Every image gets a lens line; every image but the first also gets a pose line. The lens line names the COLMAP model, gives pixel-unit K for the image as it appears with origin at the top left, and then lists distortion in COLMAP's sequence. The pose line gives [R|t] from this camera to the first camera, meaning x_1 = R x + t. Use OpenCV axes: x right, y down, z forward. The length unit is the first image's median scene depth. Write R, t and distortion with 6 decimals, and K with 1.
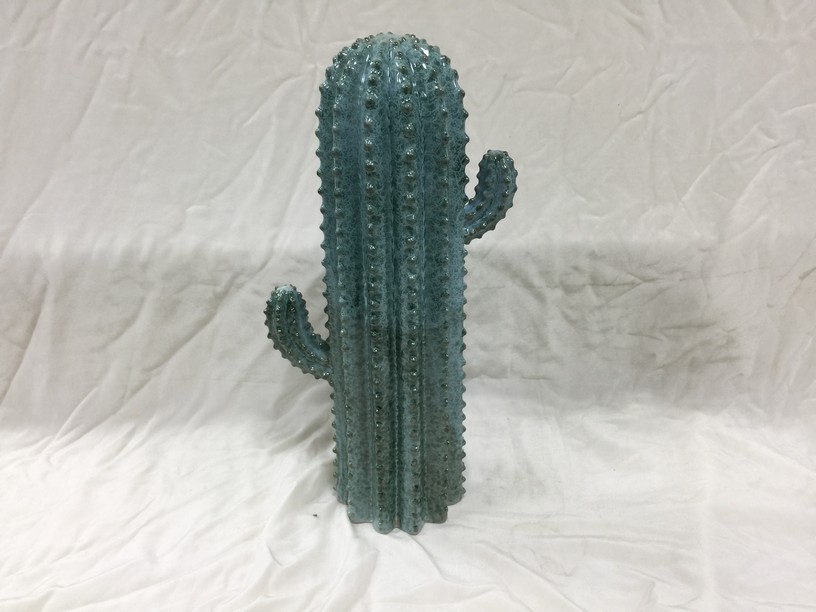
lens RADIAL K [[693.9, 0, 399.6], [0, 693.9, 308.6], [0, 0, 1]] dist [0.111569, -0.180734]
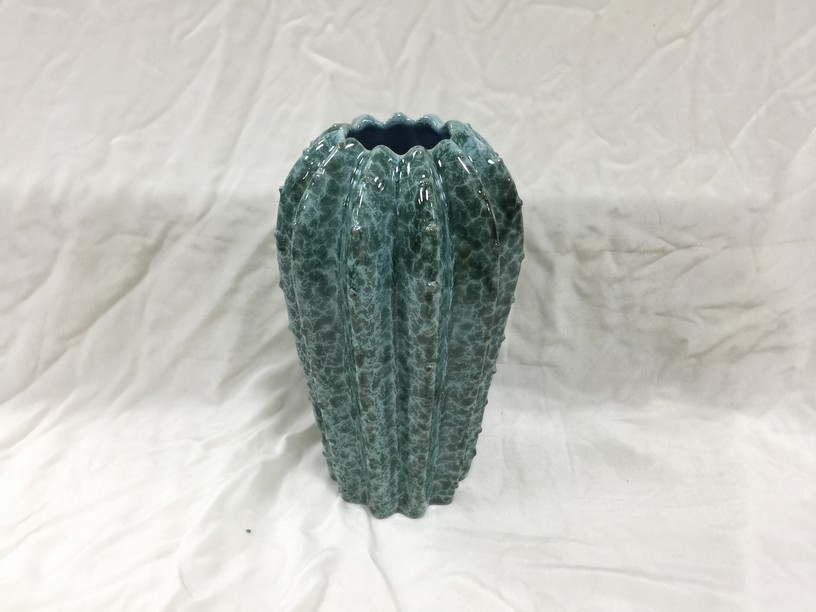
lens RADIAL K [[693.9, 0, 399.6], [0, 693.9, 308.6], [0, 0, 1]] dist [0.111569, -0.180734]
pose [[0.999435, 0.032985, -0.006415, 0.038290], [-0.032883, 0.999341, 0.015358, 0.028260], [0.006918, -0.015139, 0.999861, 0.192472]]
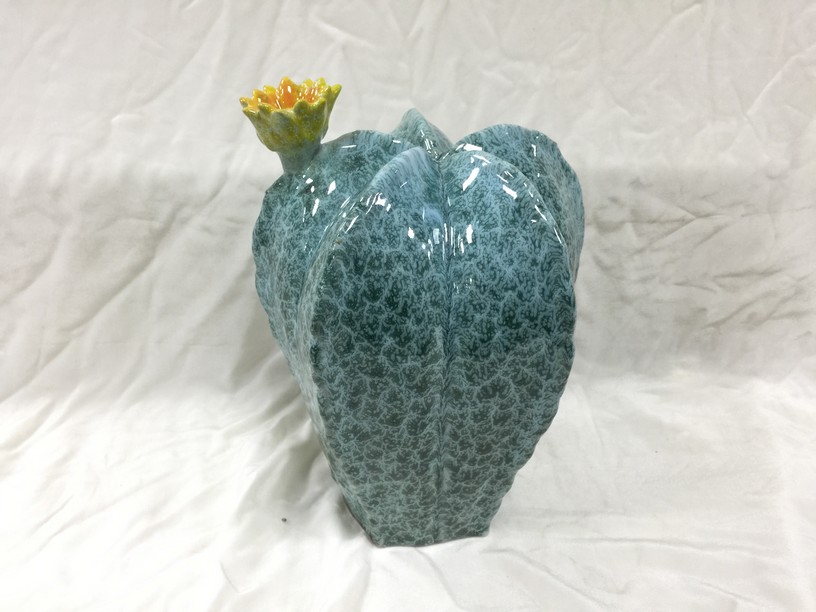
lens RADIAL K [[693.9, 0, 399.6], [0, 693.9, 308.6], [0, 0, 1]] dist [0.111569, -0.180734]
pose [[0.998617, -0.000687, 0.052578, -0.032441], [-0.001710, 0.998961, 0.045535, 0.029186], [-0.052555, -0.045562, 0.997578, 0.212575]]
